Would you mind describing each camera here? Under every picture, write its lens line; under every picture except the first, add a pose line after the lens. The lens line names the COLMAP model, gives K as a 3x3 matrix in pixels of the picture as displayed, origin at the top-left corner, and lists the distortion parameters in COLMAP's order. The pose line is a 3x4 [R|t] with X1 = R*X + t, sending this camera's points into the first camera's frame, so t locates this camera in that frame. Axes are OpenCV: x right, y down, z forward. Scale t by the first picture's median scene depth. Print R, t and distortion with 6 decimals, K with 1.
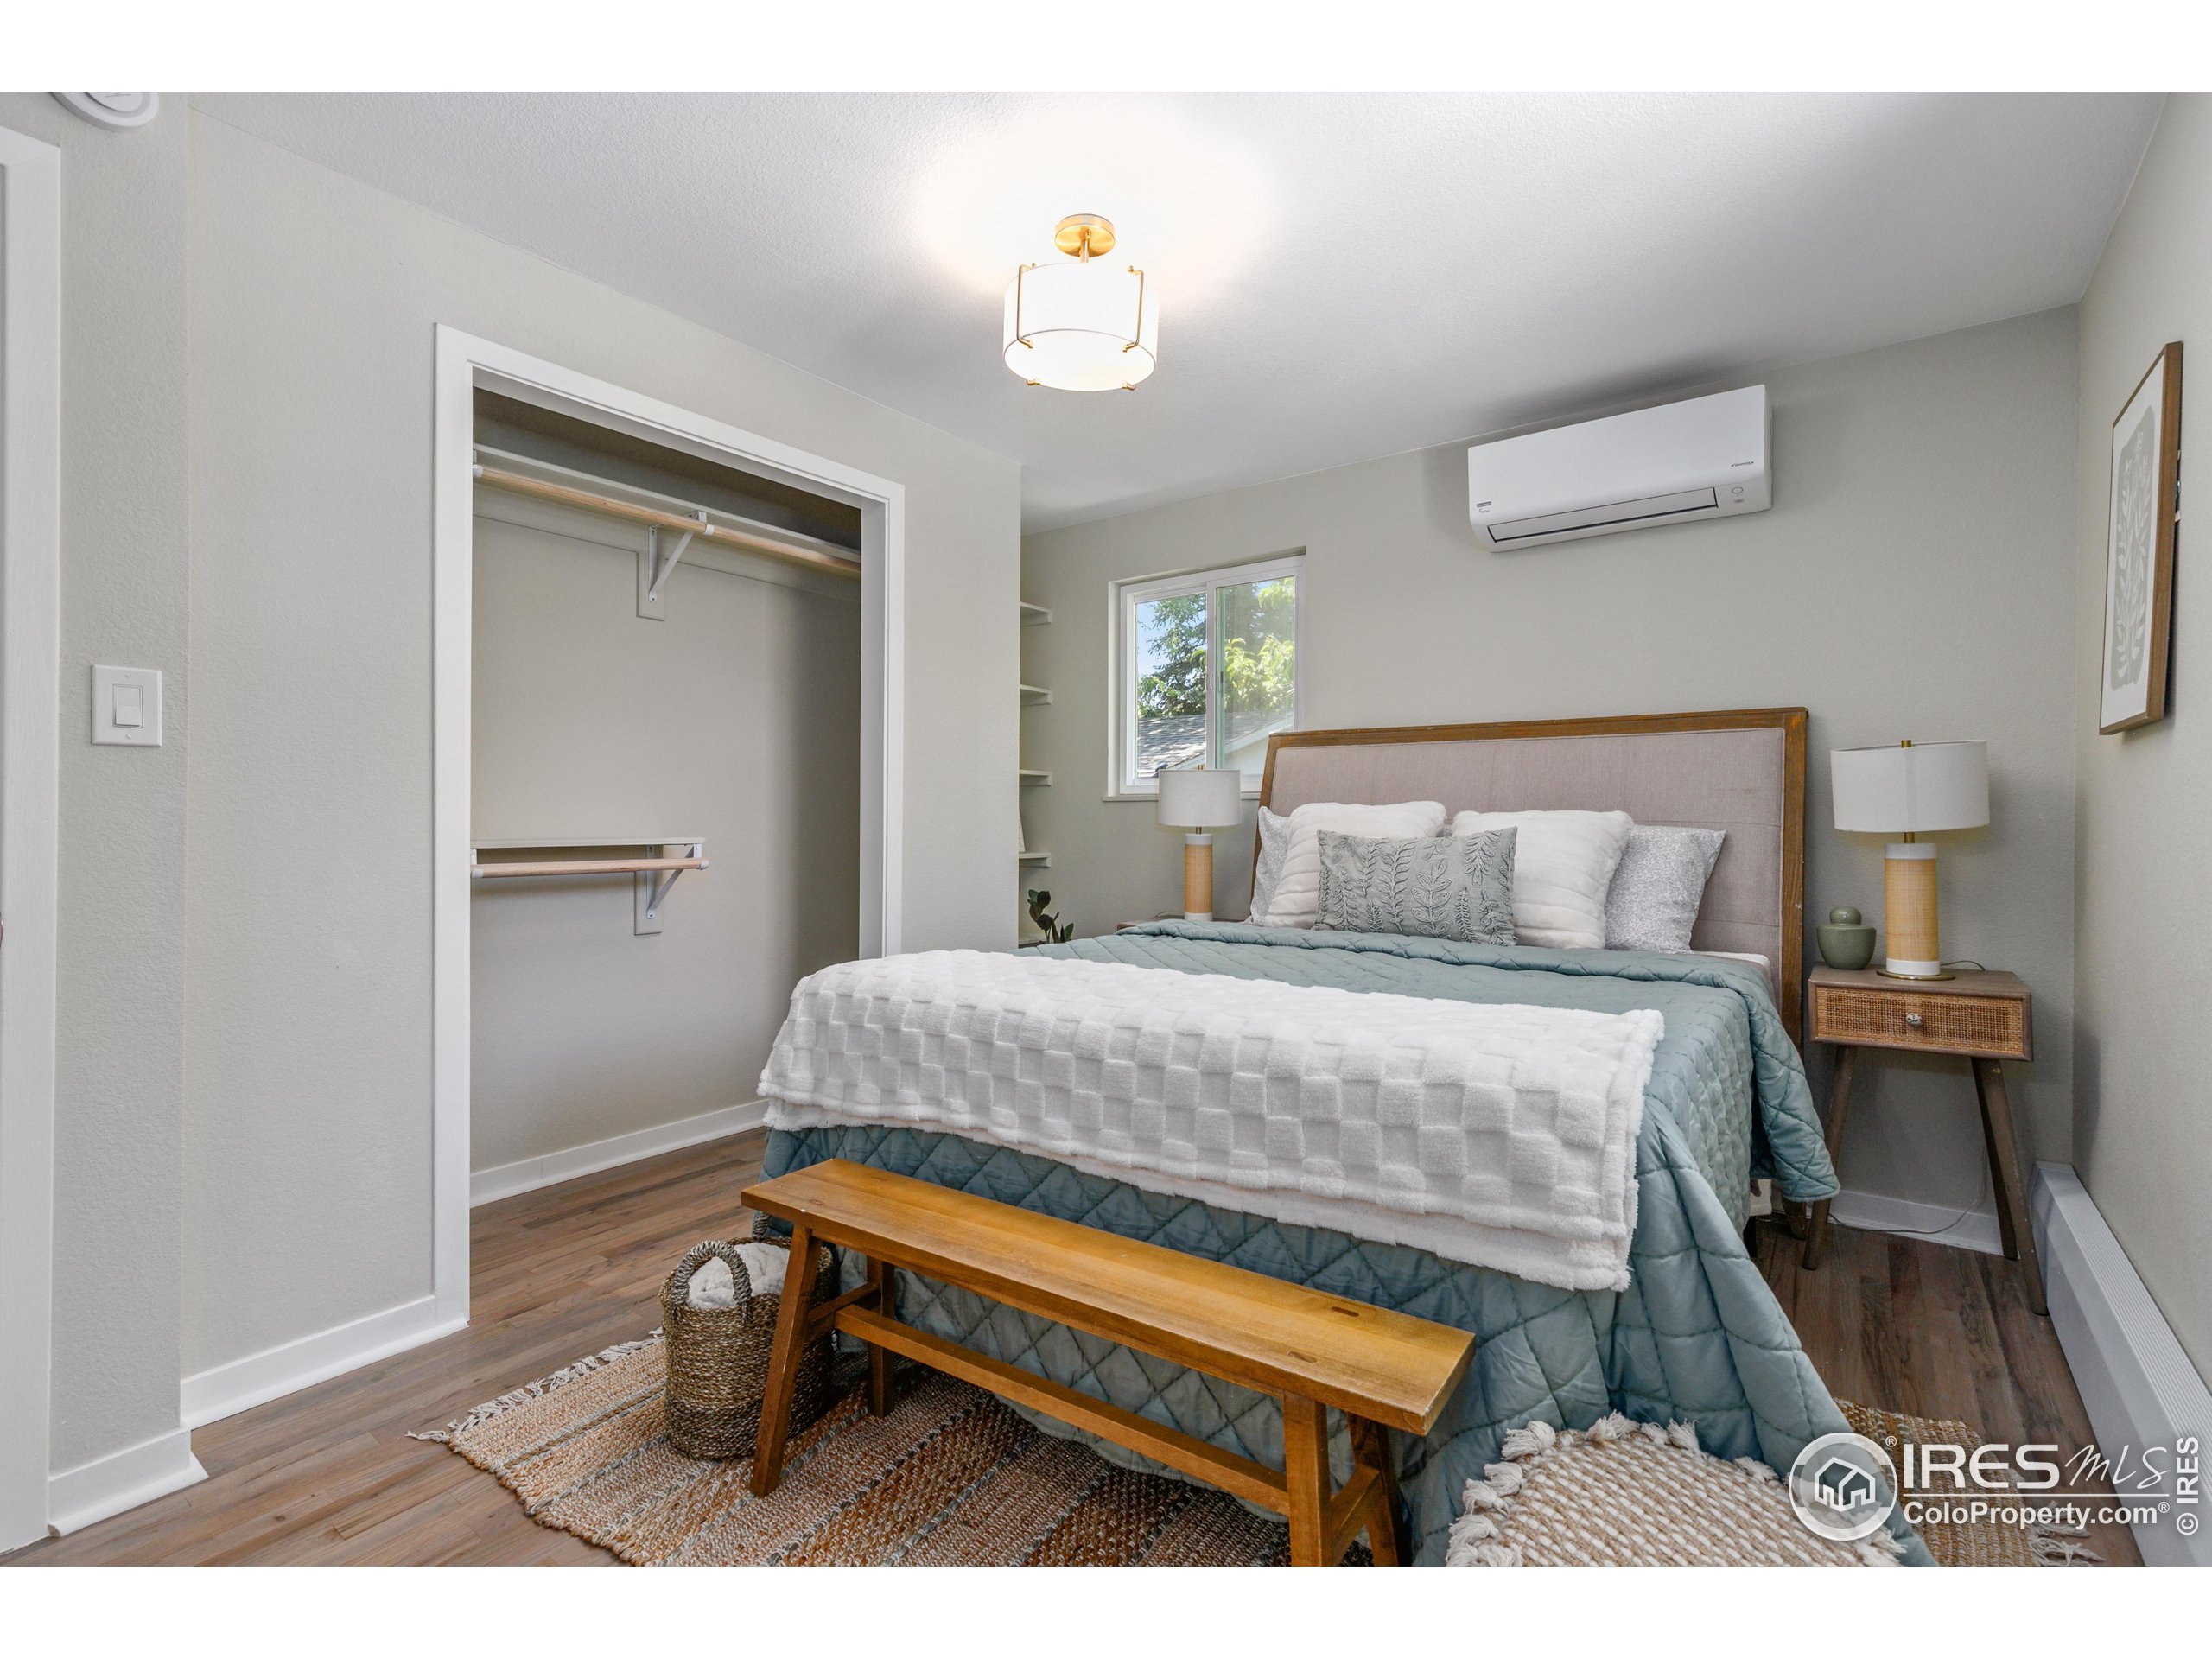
lens RADIAL K [[1011.4, 0, 1127.2], [0, 1011.4, 823.5], [0, 0, 1]] dist [0.010694, -0.003377]
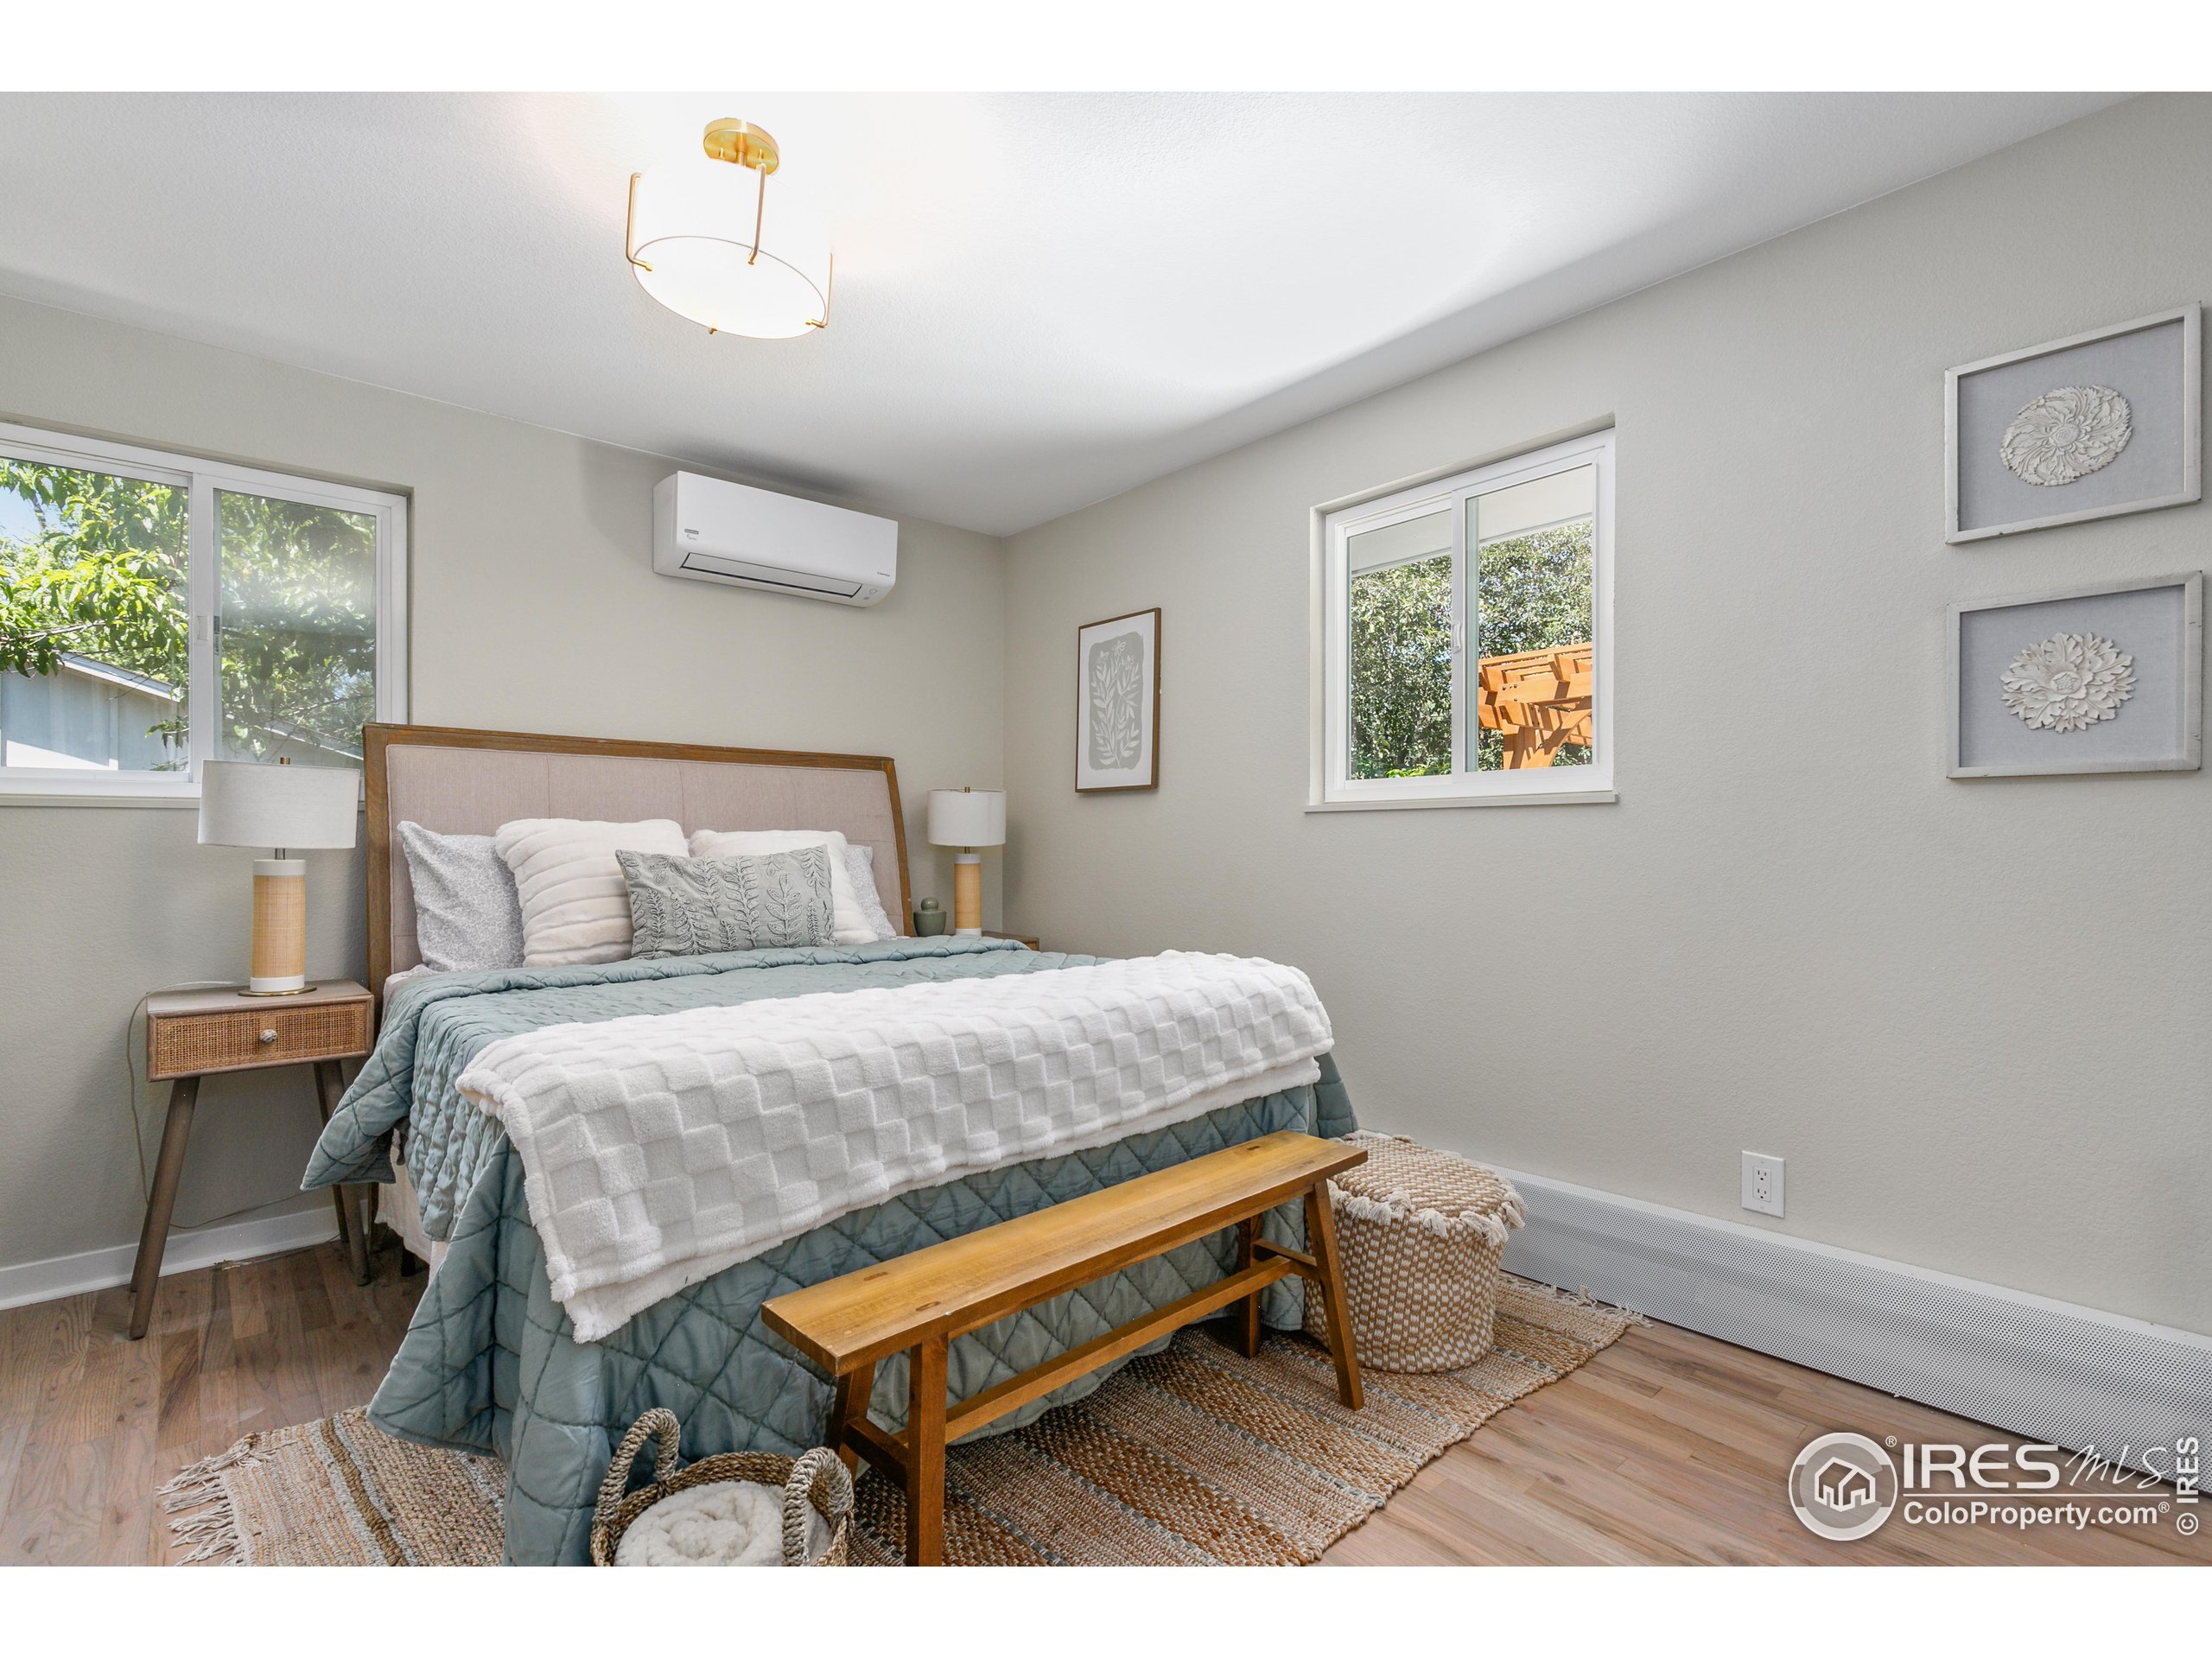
lens RADIAL K [[1011.4, 0, 1126.1], [0, 1011.4, 839.8], [0, 0, 1]] dist [0.010694, -0.003377]
pose [[0.213650, -0.002548, 0.976907, -0.683666], [0.006500, 0.999978, 0.001187, -0.000792], [-0.976889, 0.006097, 0.213662, 0.427868]]
